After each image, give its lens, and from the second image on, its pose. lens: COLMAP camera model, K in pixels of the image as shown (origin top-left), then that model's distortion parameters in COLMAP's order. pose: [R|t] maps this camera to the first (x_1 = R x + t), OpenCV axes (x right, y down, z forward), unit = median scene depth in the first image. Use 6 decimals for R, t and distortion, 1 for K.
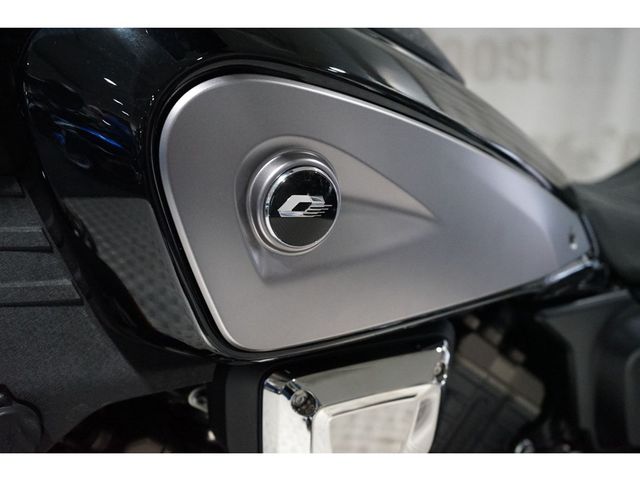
lens RADIAL K [[767.5, 0, 320.9], [0, 767.5, 239.2], [0, 0, 1]] dist [0.010659, 0.000000]
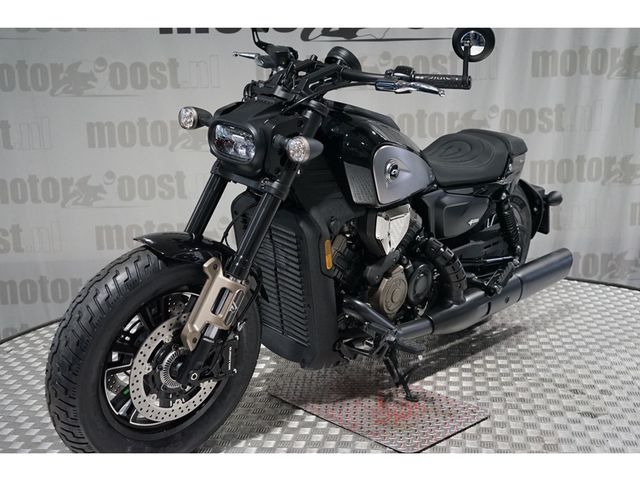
lens RADIAL K [[767.5, 0, 320.1], [0, 767.5, 237.6], [0, 0, 1]] dist [0.010659, 0.000000]
pose [[0.946391, -0.096739, 0.308199, -1.769205], [0.072804, 0.993433, 0.088262, -0.081619], [-0.314713, -0.061093, 0.947219, -3.056300]]
